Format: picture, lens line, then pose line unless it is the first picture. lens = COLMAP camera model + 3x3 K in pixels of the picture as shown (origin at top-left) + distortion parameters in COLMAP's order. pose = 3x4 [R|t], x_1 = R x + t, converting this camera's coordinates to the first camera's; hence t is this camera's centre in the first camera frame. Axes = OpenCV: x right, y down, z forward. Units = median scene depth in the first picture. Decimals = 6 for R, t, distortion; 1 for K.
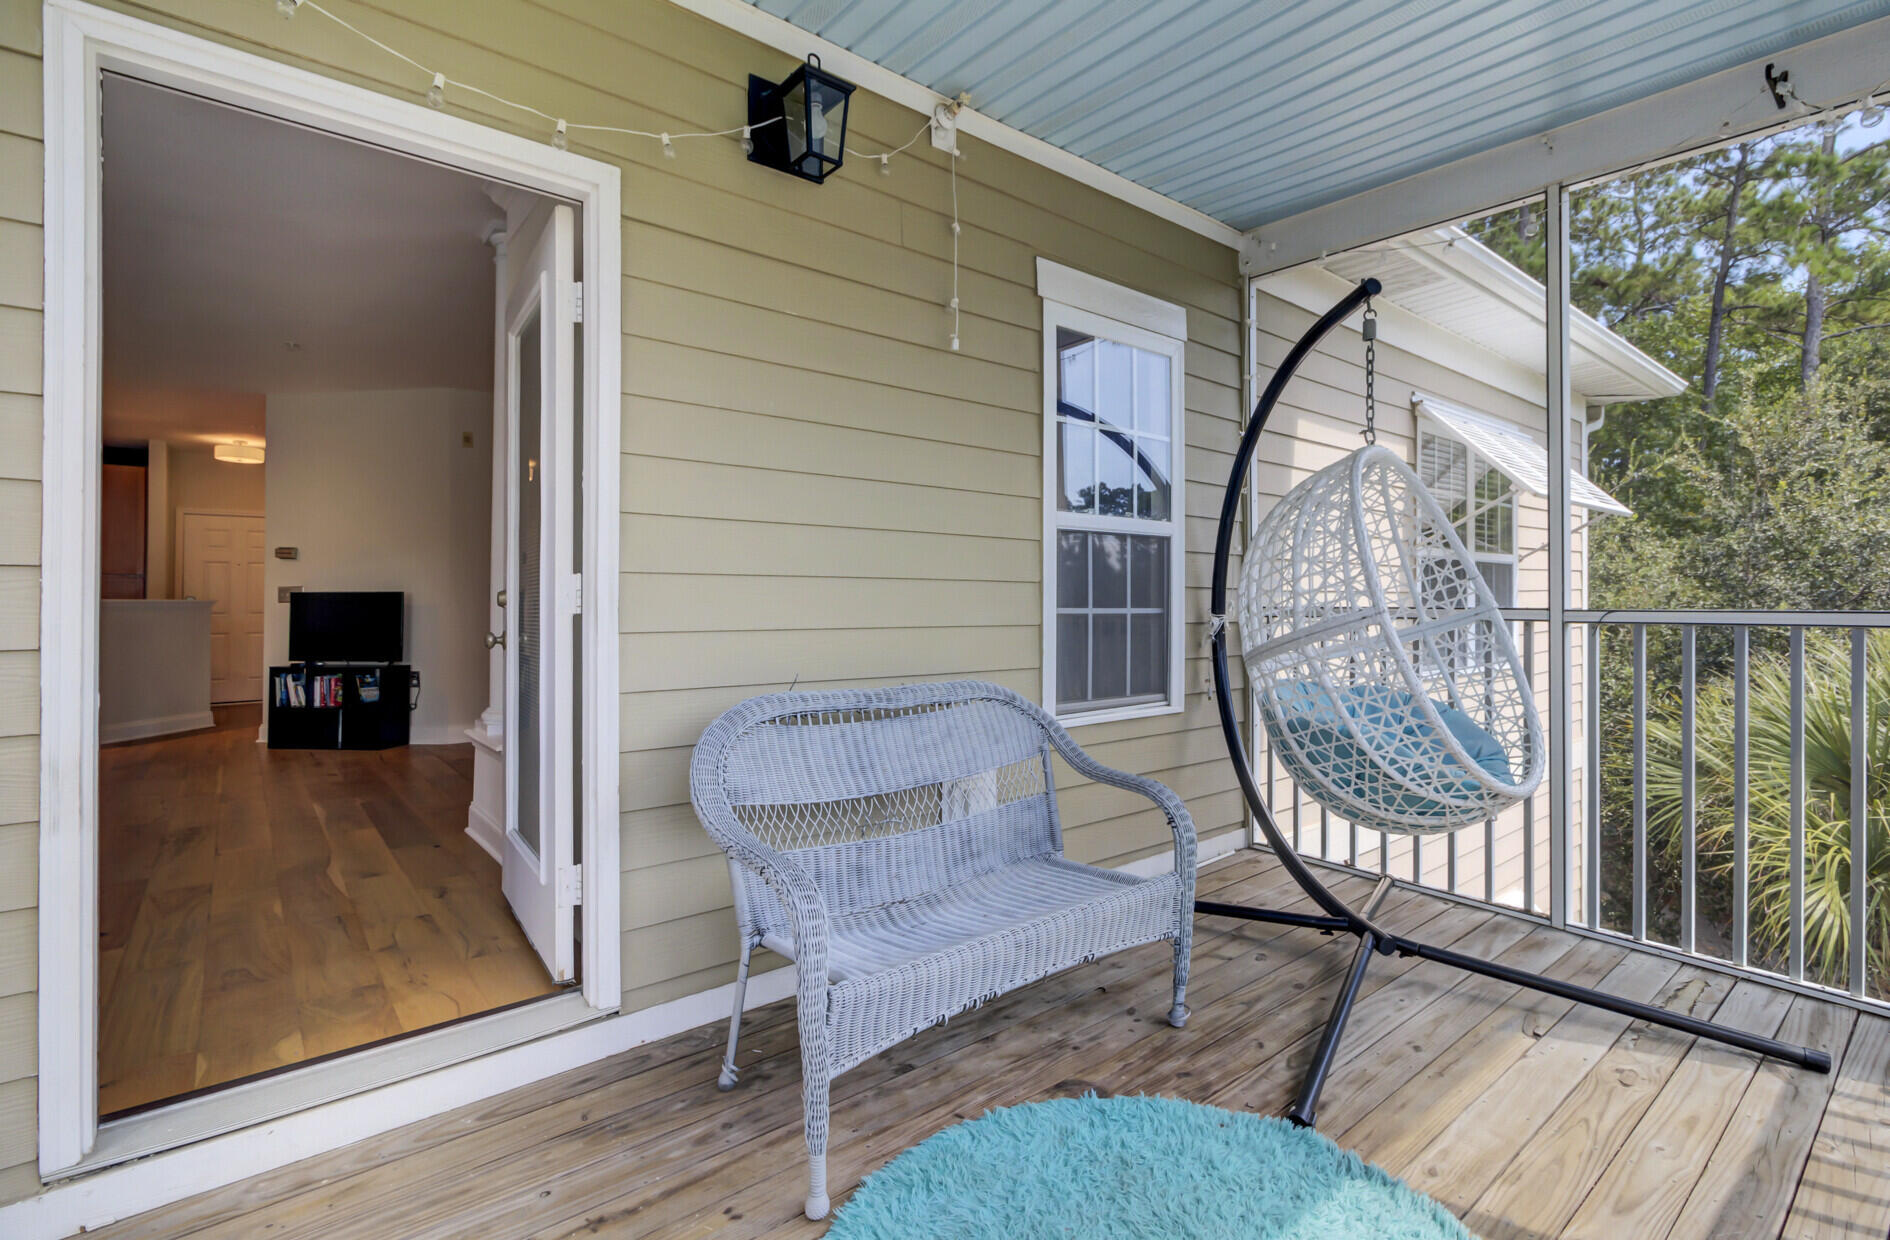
lens RADIAL K [[866.3, 0, 937.0], [0, 866.3, 602.2], [0, 0, 1]] dist [-0.011269, 0.006139]
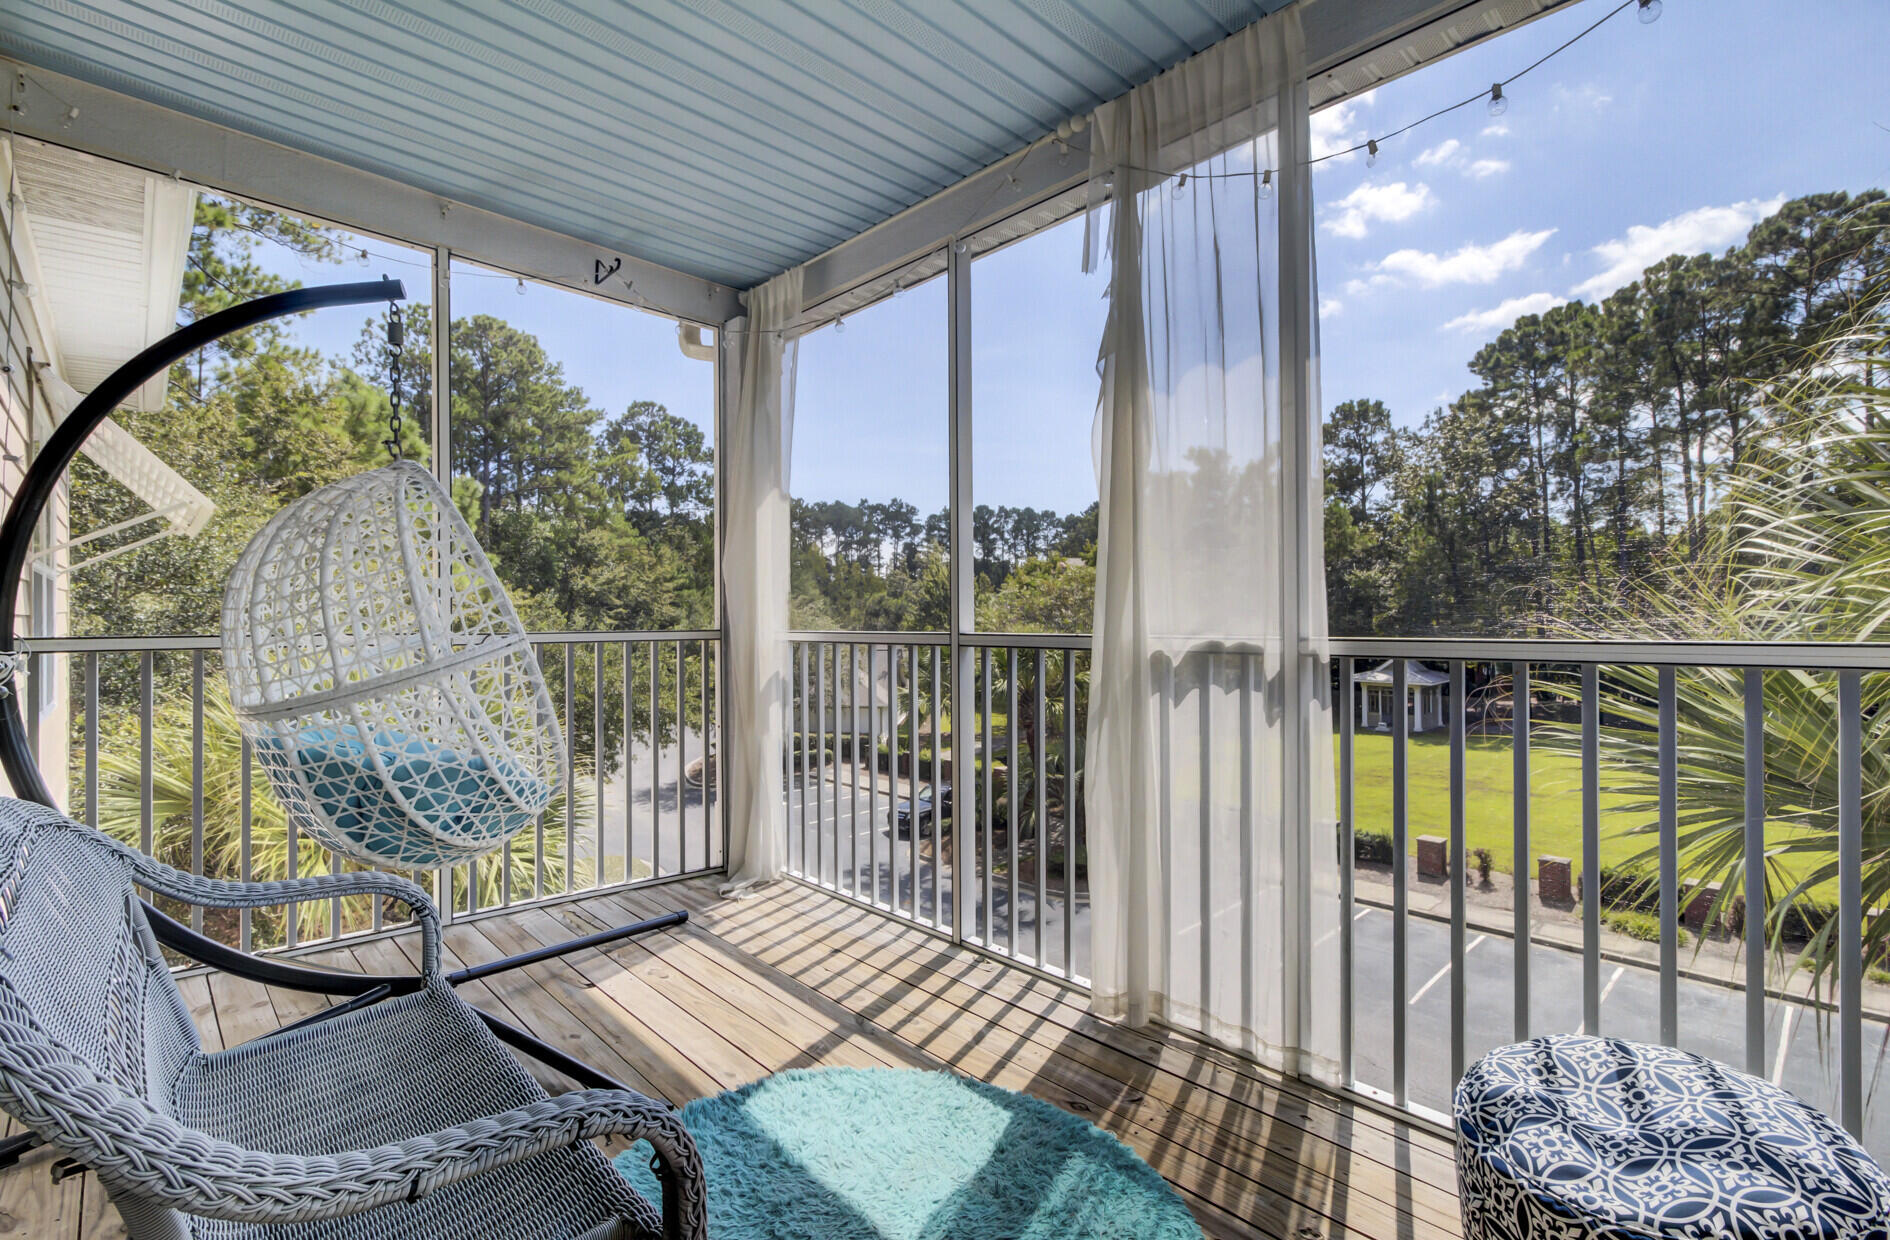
lens RADIAL K [[866.3, 0, 939.8], [0, 866.3, 619.3], [0, 0, 1]] dist [-0.011269, 0.006139]
pose [[-0.072982, 0.003205, 0.997328, -0.521450], [0.005042, 0.999983, -0.002845, -0.006202], [-0.997321, 0.004821, -0.072997, 0.556780]]
